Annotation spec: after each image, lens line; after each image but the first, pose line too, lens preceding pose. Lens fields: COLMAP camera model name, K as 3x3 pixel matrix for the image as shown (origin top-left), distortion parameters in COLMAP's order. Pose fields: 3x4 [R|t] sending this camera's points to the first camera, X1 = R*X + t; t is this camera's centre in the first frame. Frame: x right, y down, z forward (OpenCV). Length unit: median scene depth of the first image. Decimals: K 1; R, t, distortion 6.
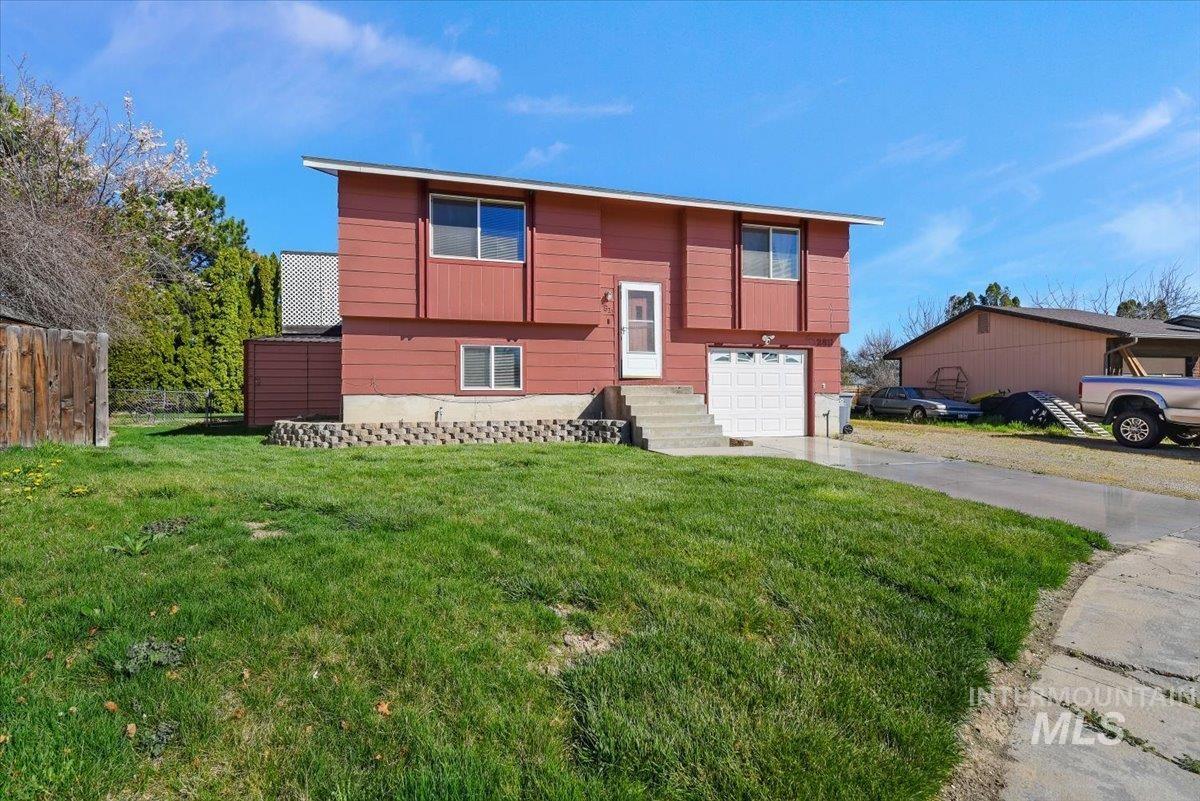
lens RADIAL K [[515.7, 0, 596.1], [0, 515.7, 387.4], [0, 0, 1]] dist [-0.004446, -0.000432]
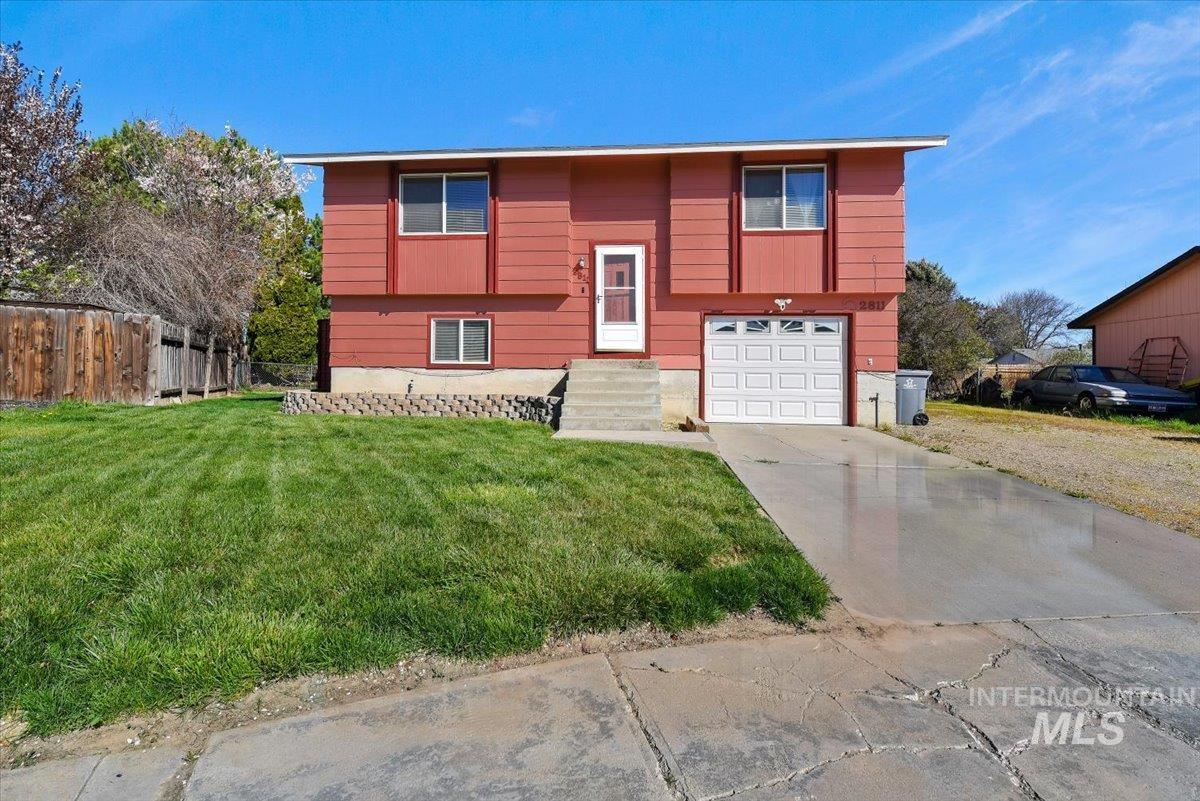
lens RADIAL K [[515.7, 0, 597.4], [0, 515.7, 363.0], [0, 0, 1]] dist [-0.004446, -0.000432]
pose [[0.938525, 0.004905, -0.345177, 0.366399], [-0.007107, 0.999962, -0.005114, 0.006814], [0.345139, 0.007252, 0.938524, 0.144202]]
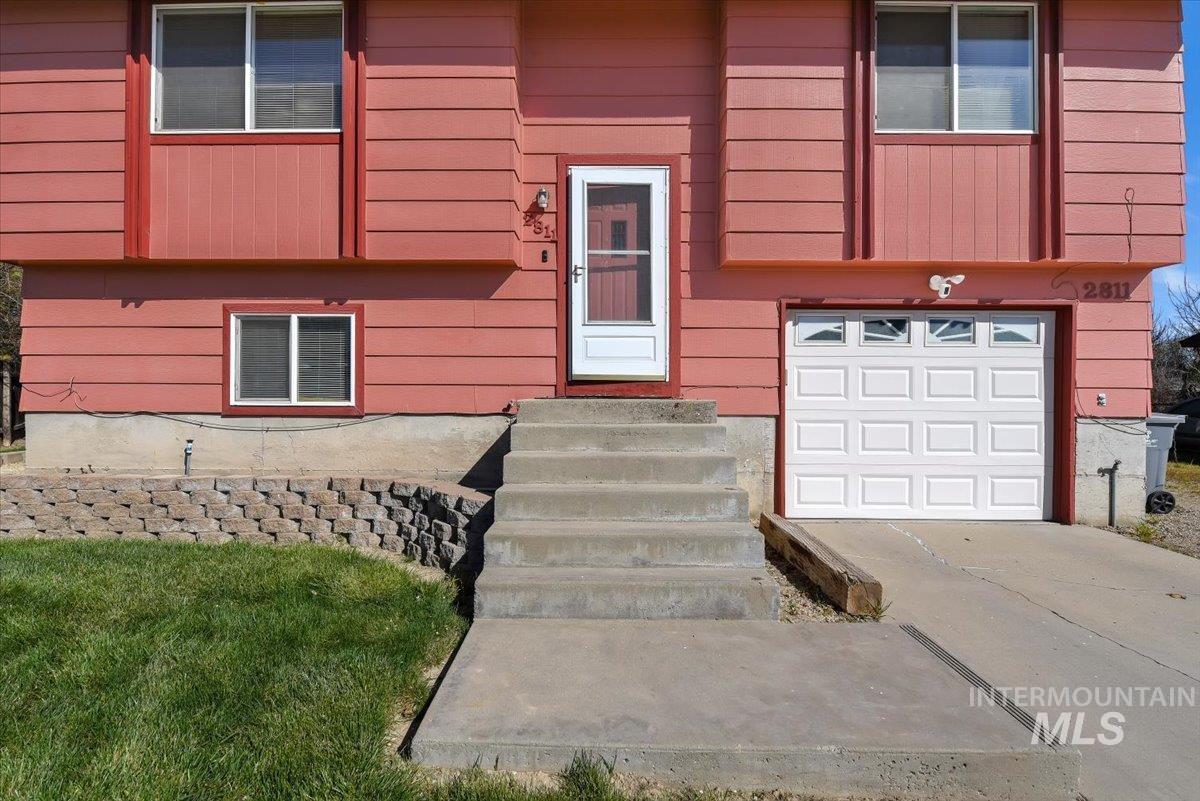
lens RADIAL K [[515.7, 0, 600.1], [0, 515.7, 393.8], [0, 0, 1]] dist [-0.004446, -0.000432]
pose [[0.961648, 0.005574, -0.274230, 0.196753], [-0.003907, 0.999970, 0.006627, -0.009486], [0.274259, -0.005301, 0.961641, 0.572592]]
